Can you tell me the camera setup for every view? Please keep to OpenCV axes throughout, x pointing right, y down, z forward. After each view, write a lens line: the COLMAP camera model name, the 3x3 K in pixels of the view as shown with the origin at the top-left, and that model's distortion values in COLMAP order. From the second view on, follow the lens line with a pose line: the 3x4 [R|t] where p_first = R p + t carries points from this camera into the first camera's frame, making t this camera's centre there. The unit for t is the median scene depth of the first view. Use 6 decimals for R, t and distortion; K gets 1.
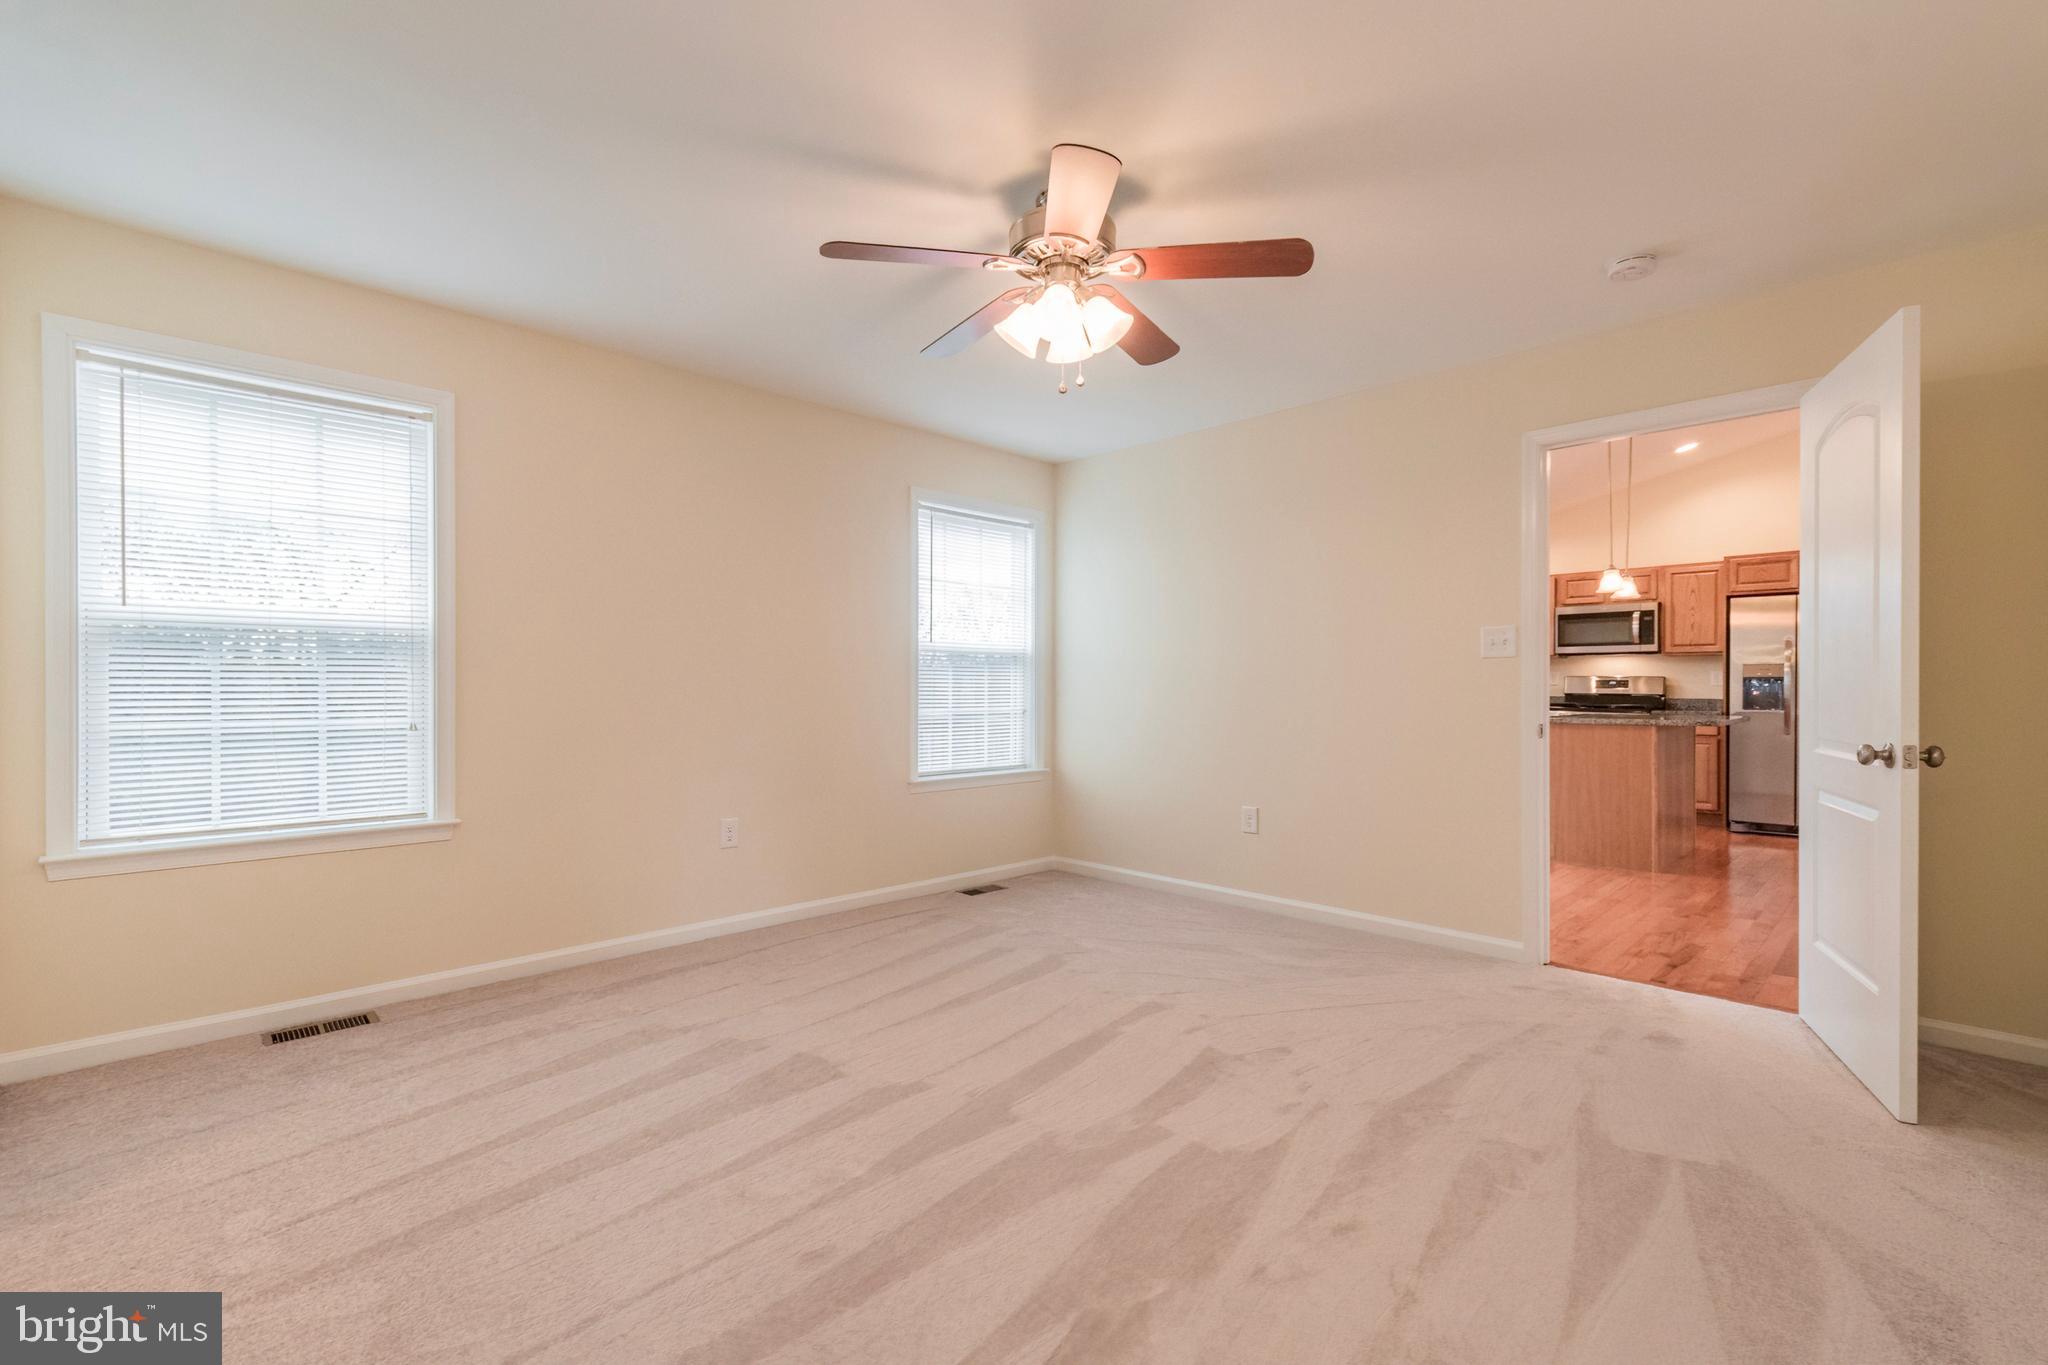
lens RADIAL K [[885.4, 0, 990.2], [0, 885.4, 687.4], [0, 0, 1]] dist [0.001112, 0.000099]
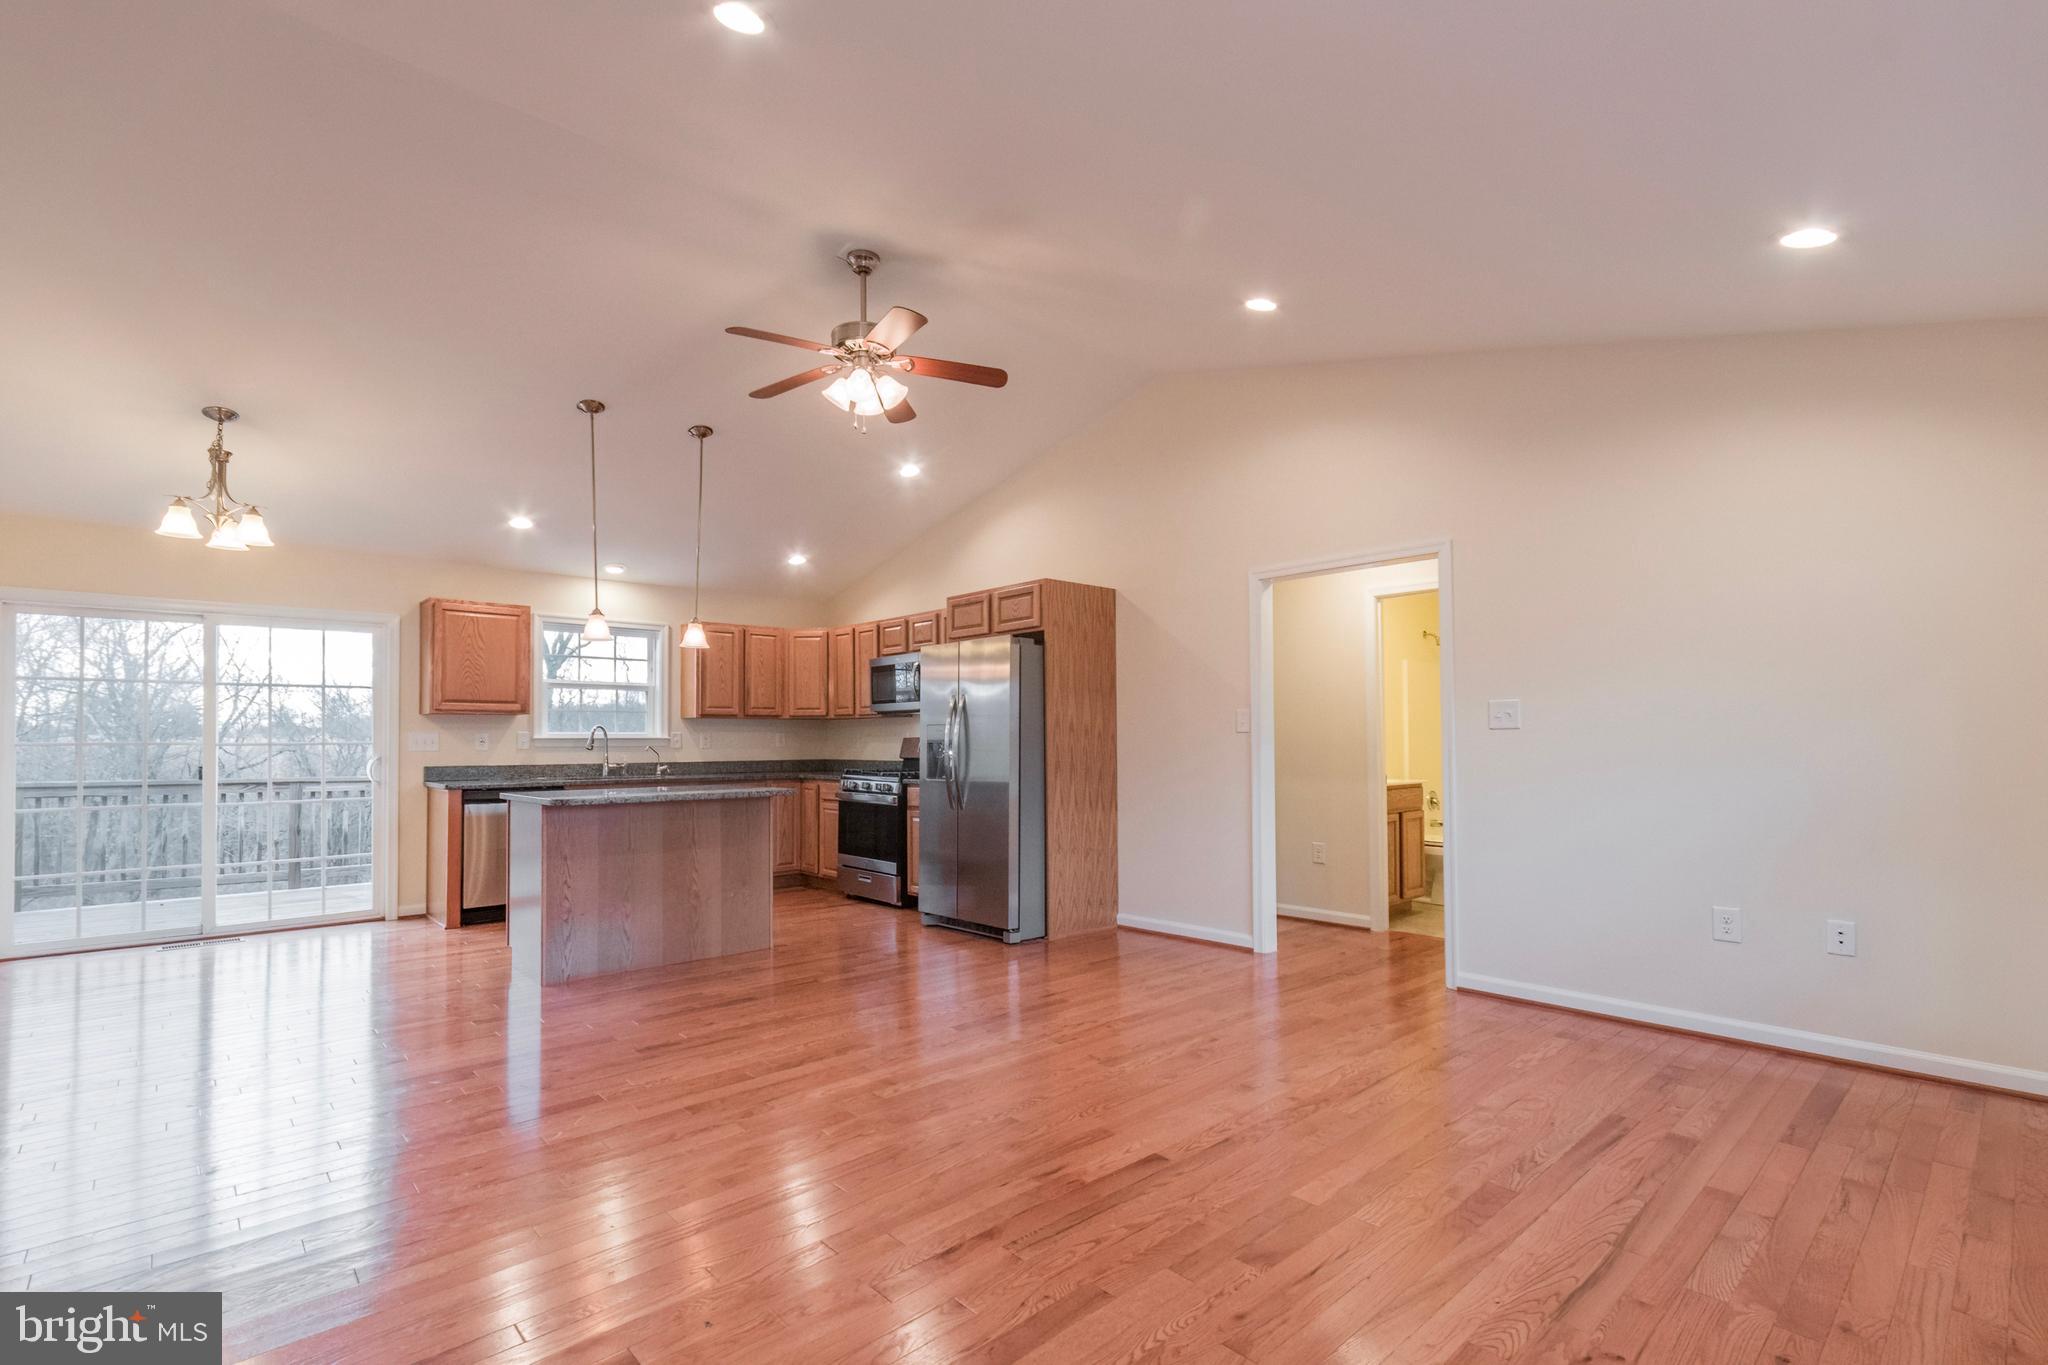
lens RADIAL K [[928.8, 0, 1014.8], [0, 928.8, 722.9], [0, 0, 1]] dist [0.003752, 0.000123]
pose [[0.999981, -0.006062, -0.000678, 0.835154], [0.006044, 0.999676, -0.024745, -0.004949], [0.000828, 0.024740, 0.999694, 0.105256]]
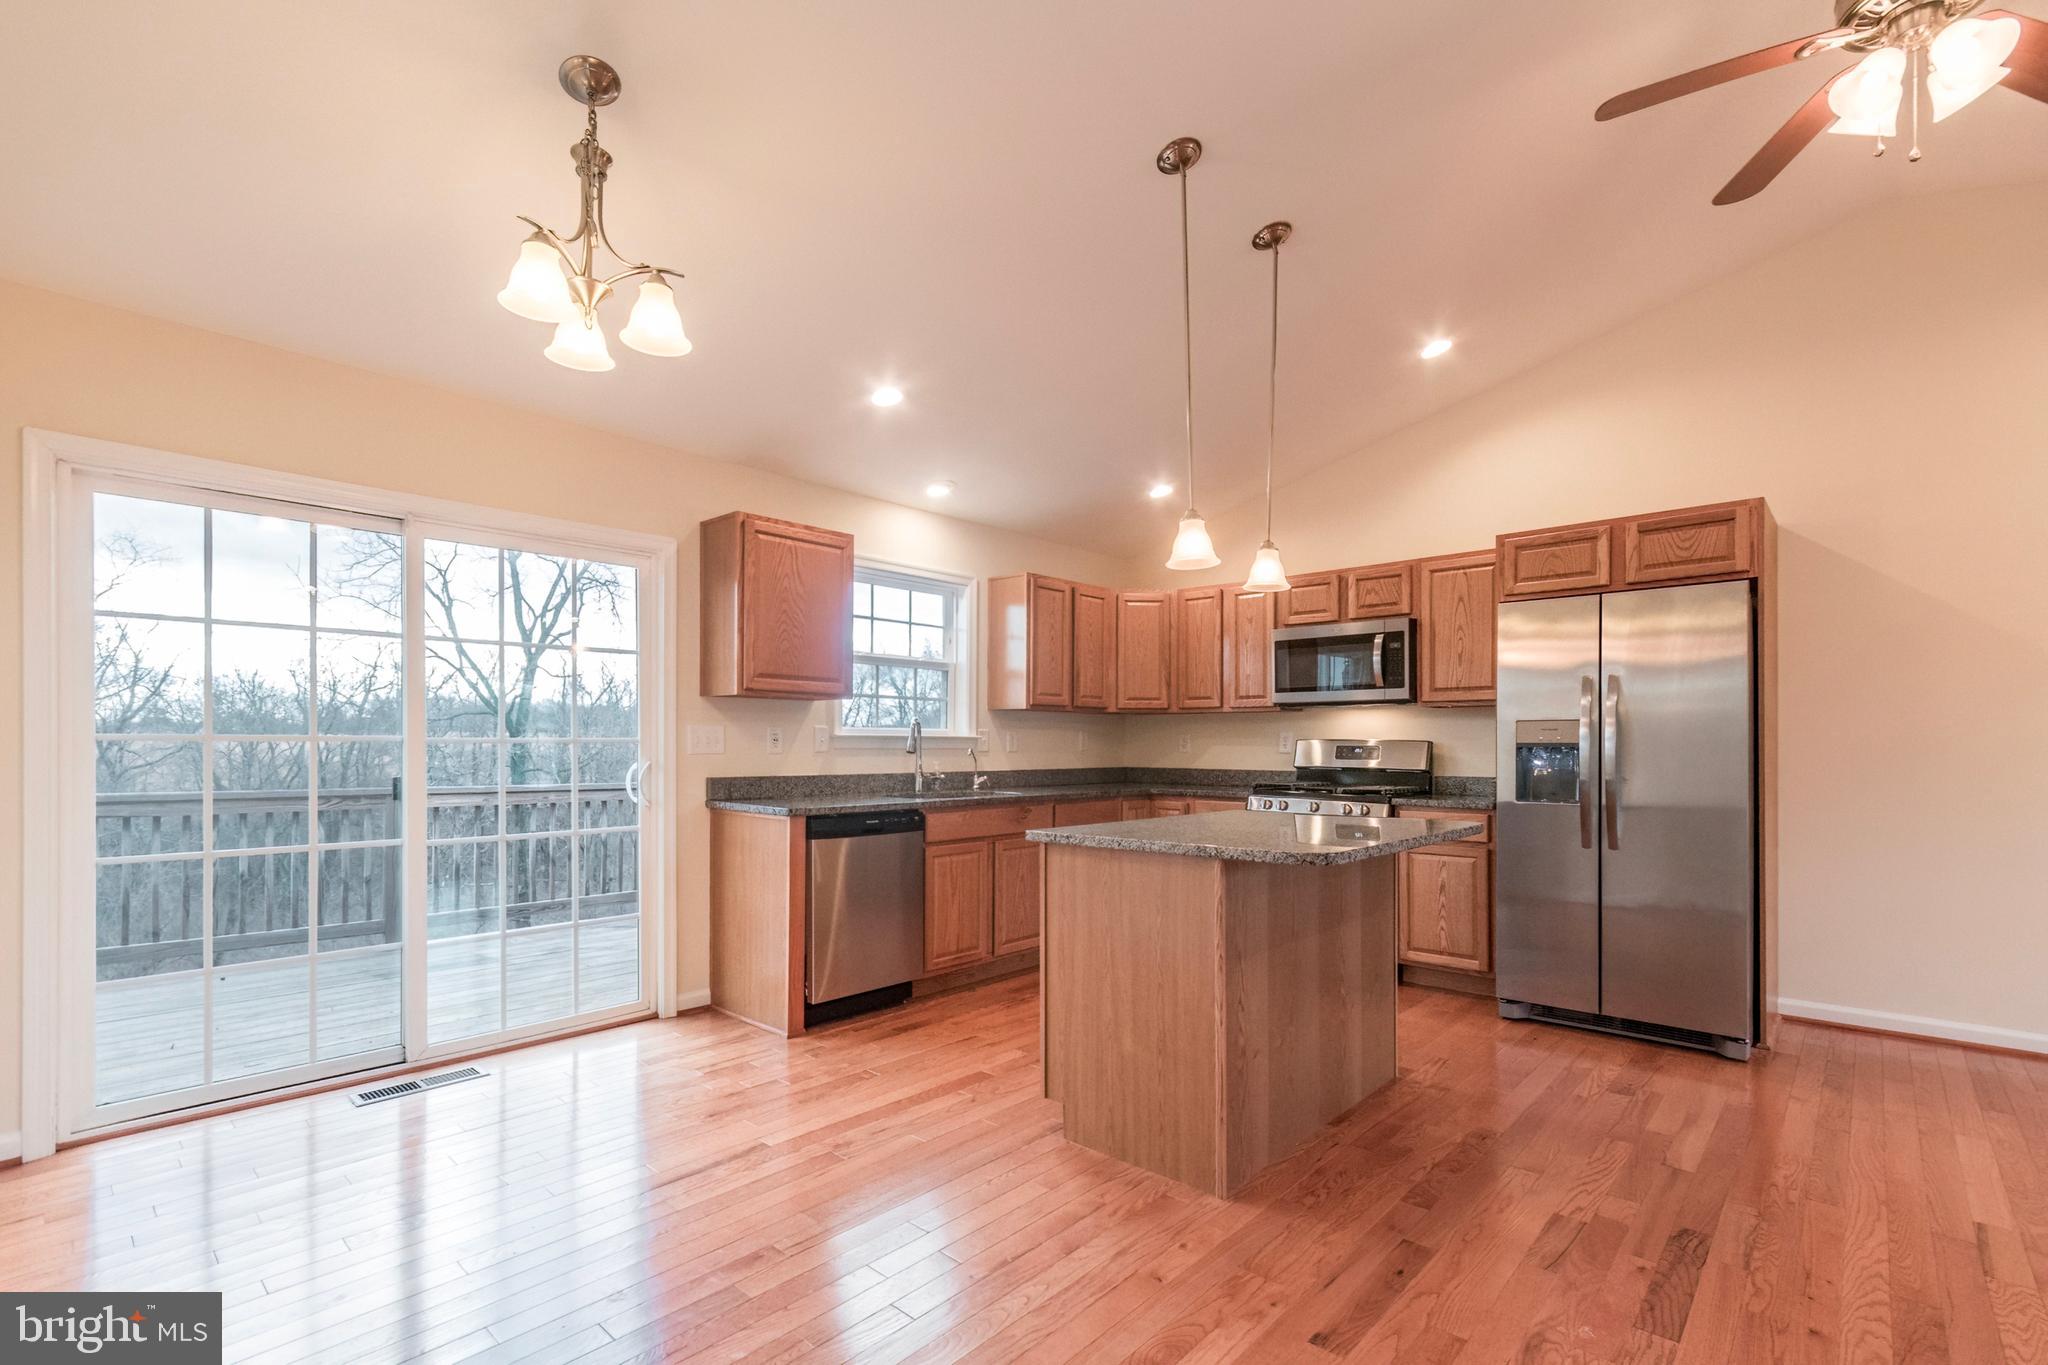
lens RADIAL K [[924.2, 0, 1005.3], [0, 924.2, 747.4], [0, 0, 1]] dist [0.002673, 0.000554]
pose [[0.997051, 0.002125, 0.076718, 0.431495], [-0.002037, 0.999997, -0.001233, -0.007011], [-0.076721, 0.001073, 0.997052, 0.394618]]
